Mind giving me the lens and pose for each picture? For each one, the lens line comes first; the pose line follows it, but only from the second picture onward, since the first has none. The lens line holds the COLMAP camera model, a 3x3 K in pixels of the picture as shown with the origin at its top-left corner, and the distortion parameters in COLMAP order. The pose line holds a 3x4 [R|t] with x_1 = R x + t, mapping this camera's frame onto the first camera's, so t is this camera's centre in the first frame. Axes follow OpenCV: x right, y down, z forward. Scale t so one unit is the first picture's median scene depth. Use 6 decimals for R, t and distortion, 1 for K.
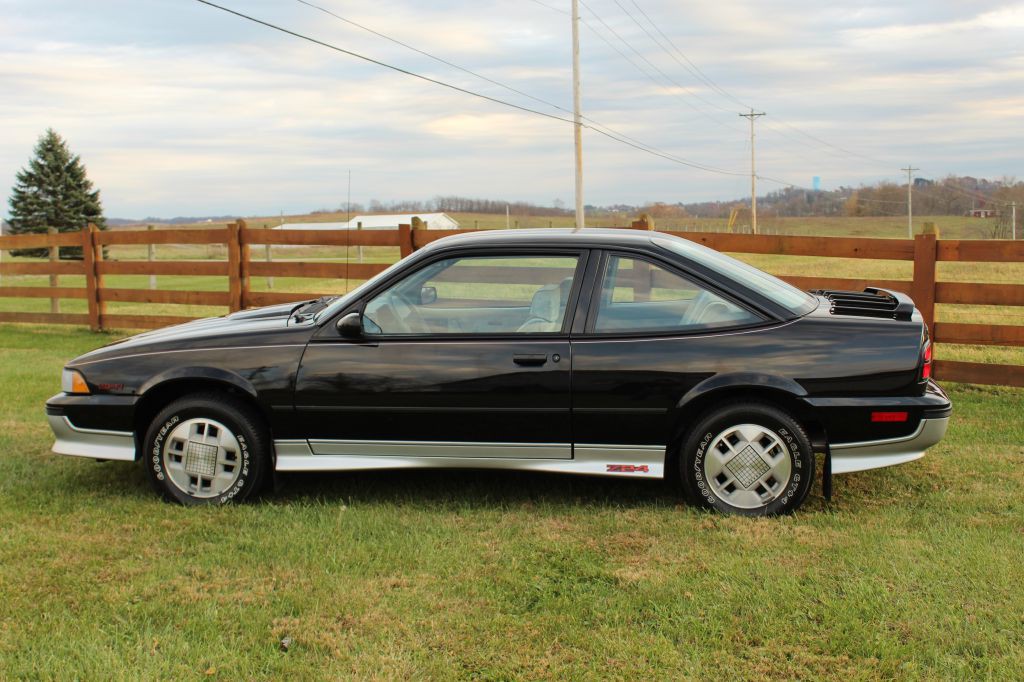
lens RADIAL K [[1276.2, 0, 512.0], [0, 1276.2, 341.0], [0, 0, 1]] dist [-0.061775, 0.041596]
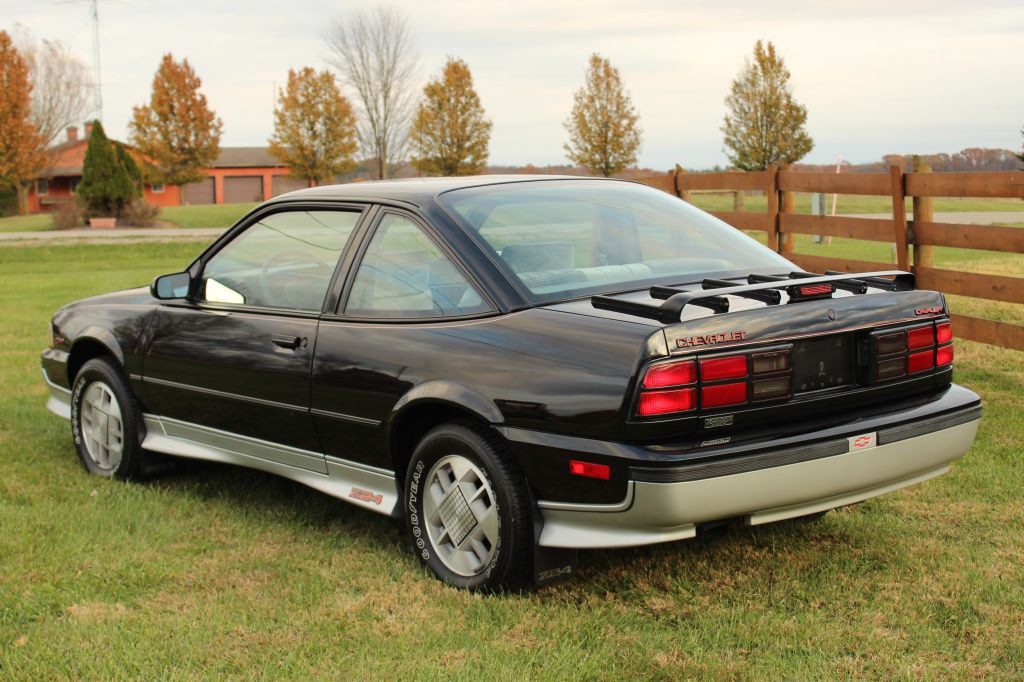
lens RADIAL K [[1621.0, 0, 512.0], [0, 1621.0, 341.0], [0, 0, 1]] dist [-0.026959, 0.084169]
pose [[0.724623, 0.069133, -0.685670, 0.776458], [-0.055925, 0.997573, 0.041479, -0.035241], [0.686873, 0.008289, 0.726730, 0.363332]]
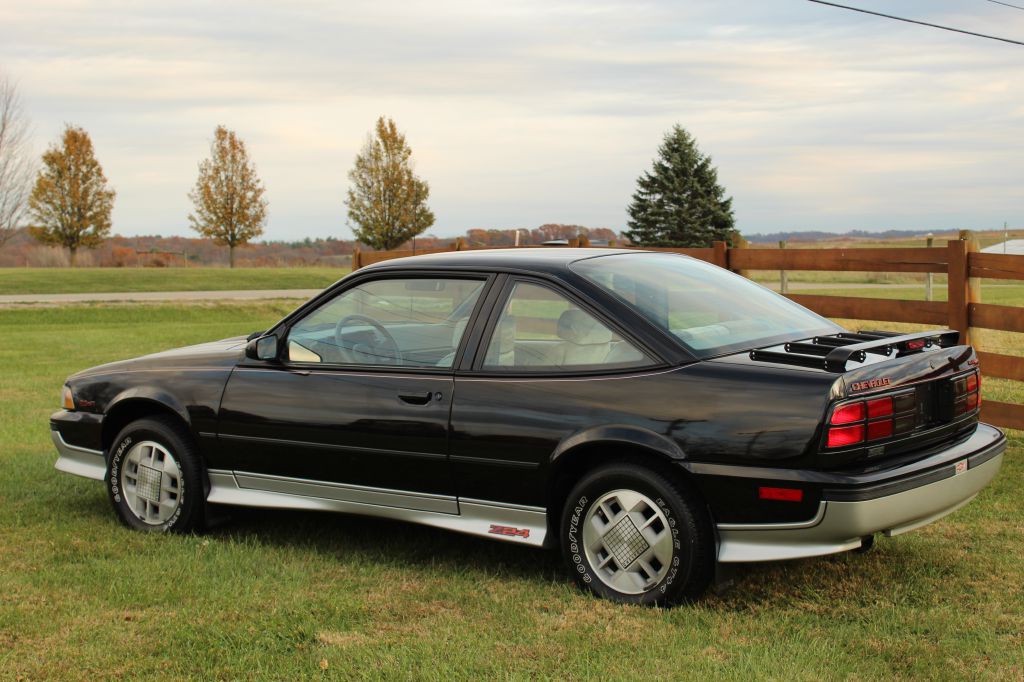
lens RADIAL K [[1621.0, 0, 512.0], [0, 1621.0, 341.0], [0, 0, 1]] dist [-0.026959, 0.084169]
pose [[0.878662, 0.035069, -0.476155, 0.576135], [-0.048835, 0.998669, -0.016564, -0.008131], [0.474940, 0.037807, 0.879206, 0.049362]]
